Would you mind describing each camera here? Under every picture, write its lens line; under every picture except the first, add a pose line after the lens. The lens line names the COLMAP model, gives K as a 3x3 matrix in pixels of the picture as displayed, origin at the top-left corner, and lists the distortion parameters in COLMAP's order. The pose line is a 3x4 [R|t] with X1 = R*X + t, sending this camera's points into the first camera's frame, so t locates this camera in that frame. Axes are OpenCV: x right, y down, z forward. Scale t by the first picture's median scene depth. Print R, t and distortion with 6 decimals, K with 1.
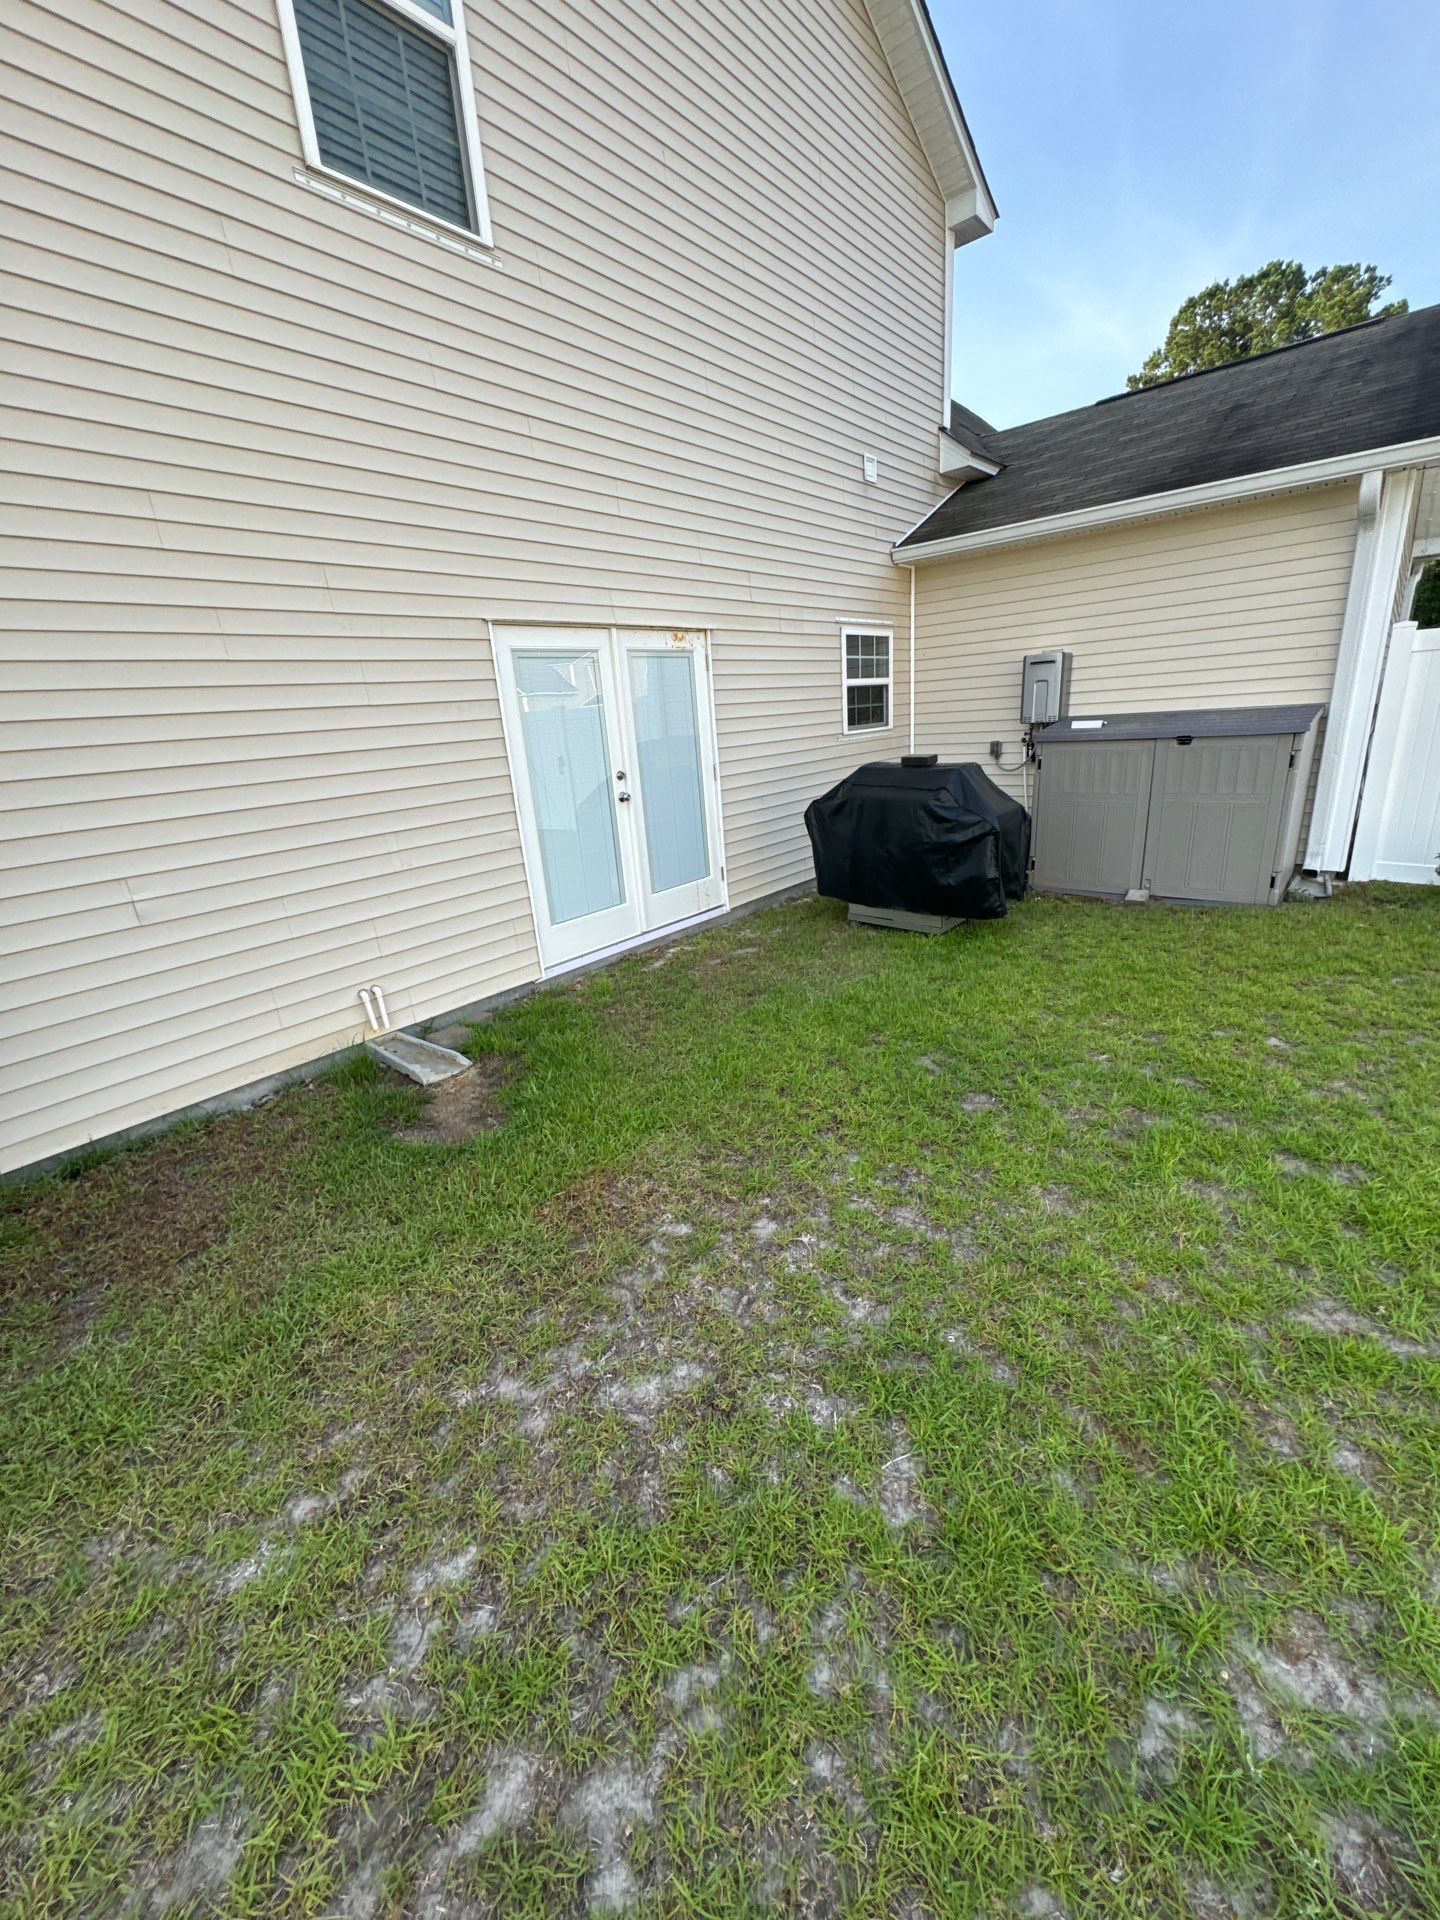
lens RADIAL K [[758.5, 0, 720.4], [0, 758.5, 967.5], [0, 0, 1]] dist [-0.005441, 0.001204]
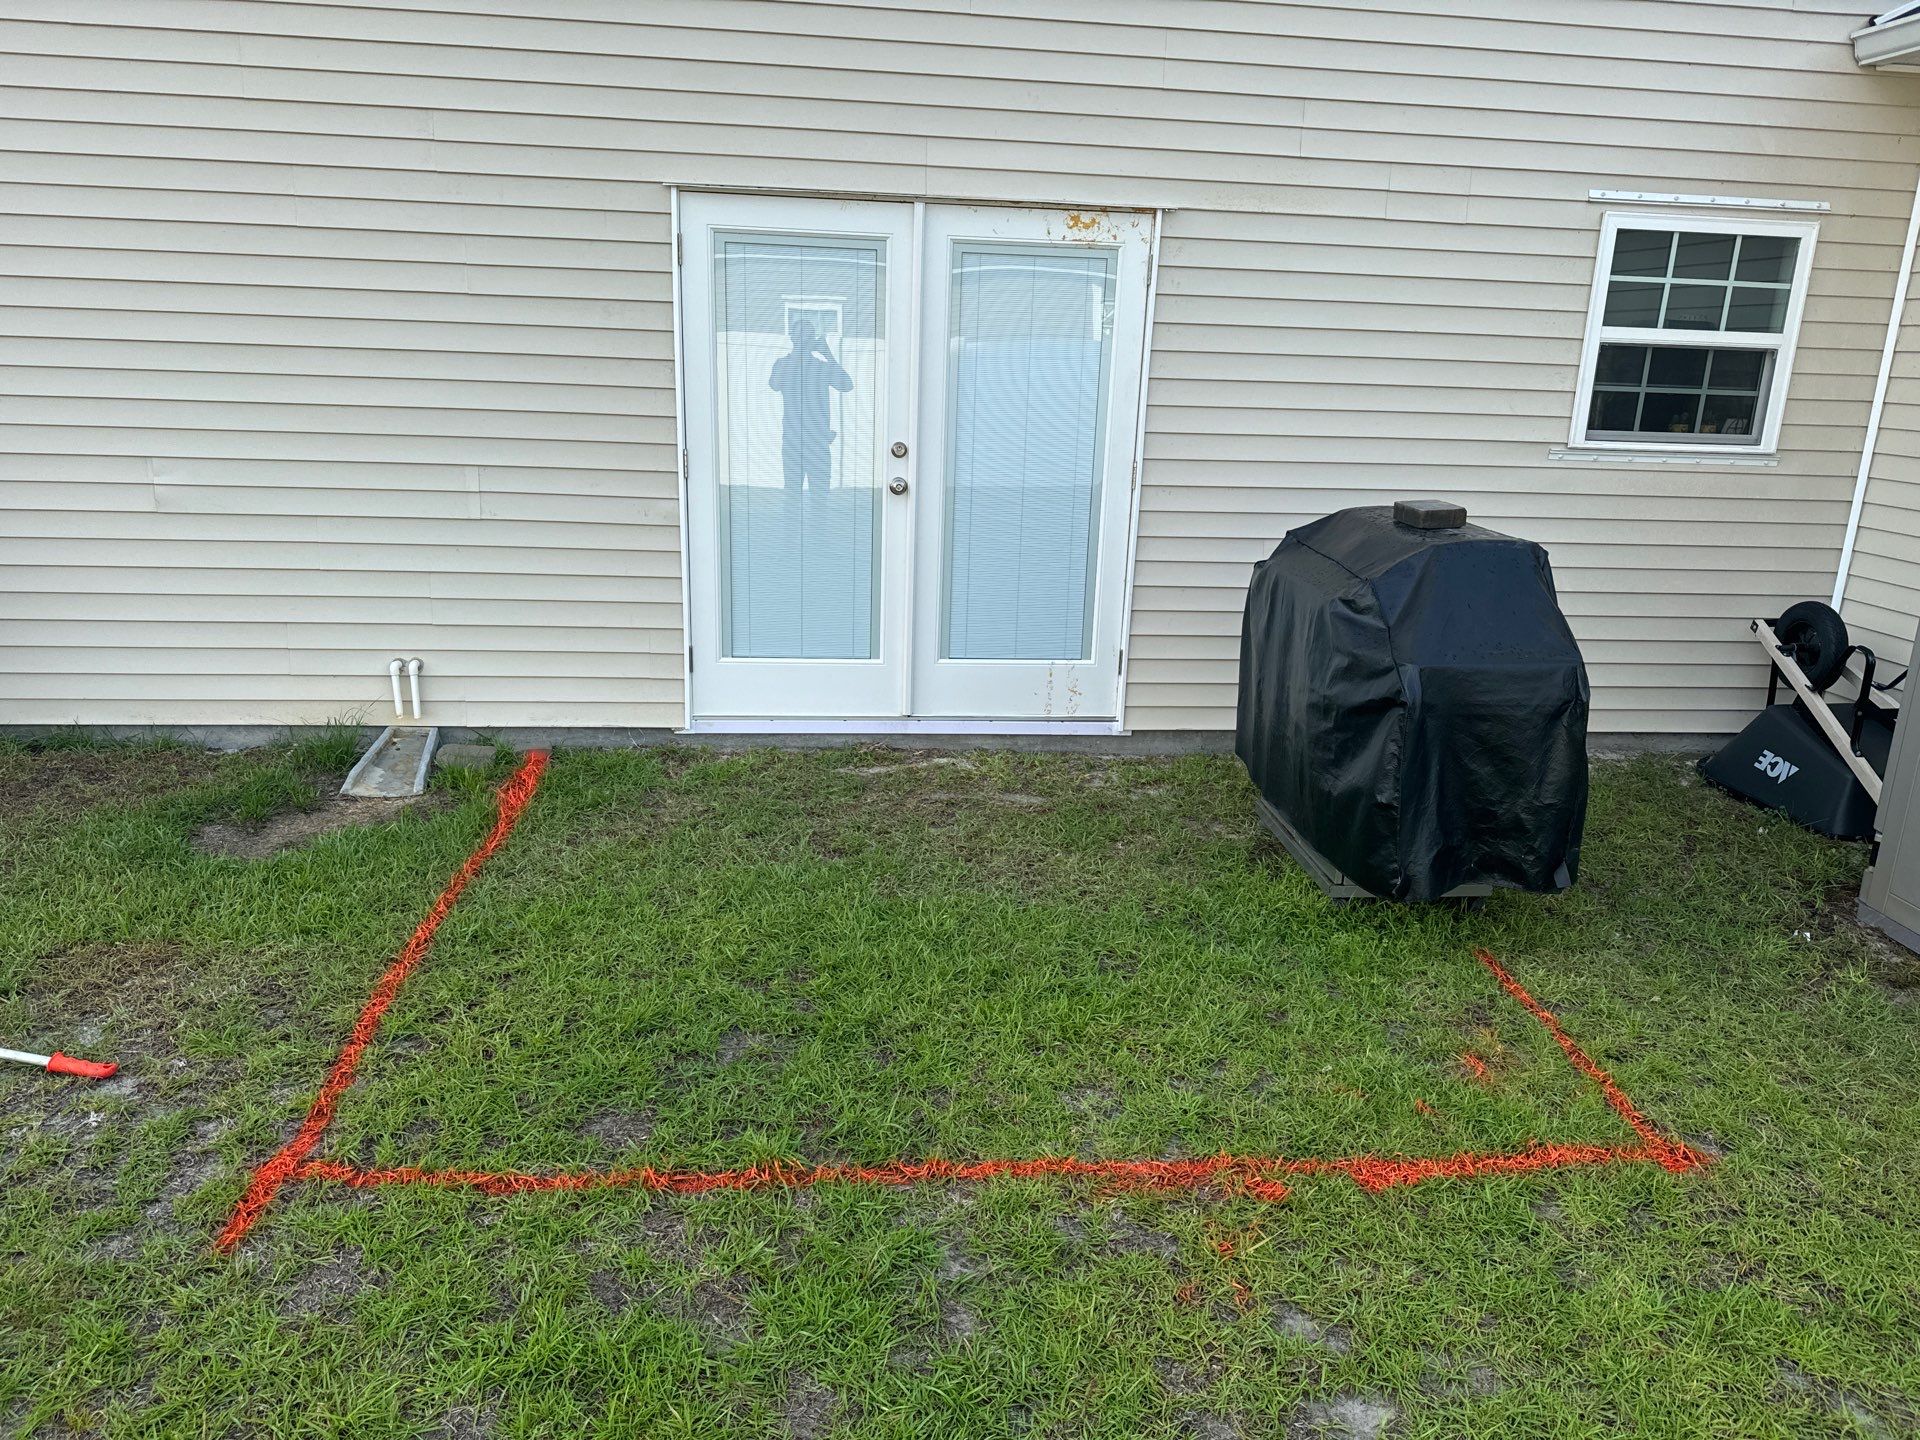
lens RADIAL K [[1307.7, 0, 960.9], [0, 1307.7, 732.8], [0, 0, 1]] dist [0.035122, -0.033691]
pose [[0.722054, 0.282875, -0.631363, 0.568669], [-0.301399, 0.950054, 0.080968, -0.127445], [0.622733, 0.131829, 0.771249, 0.243938]]
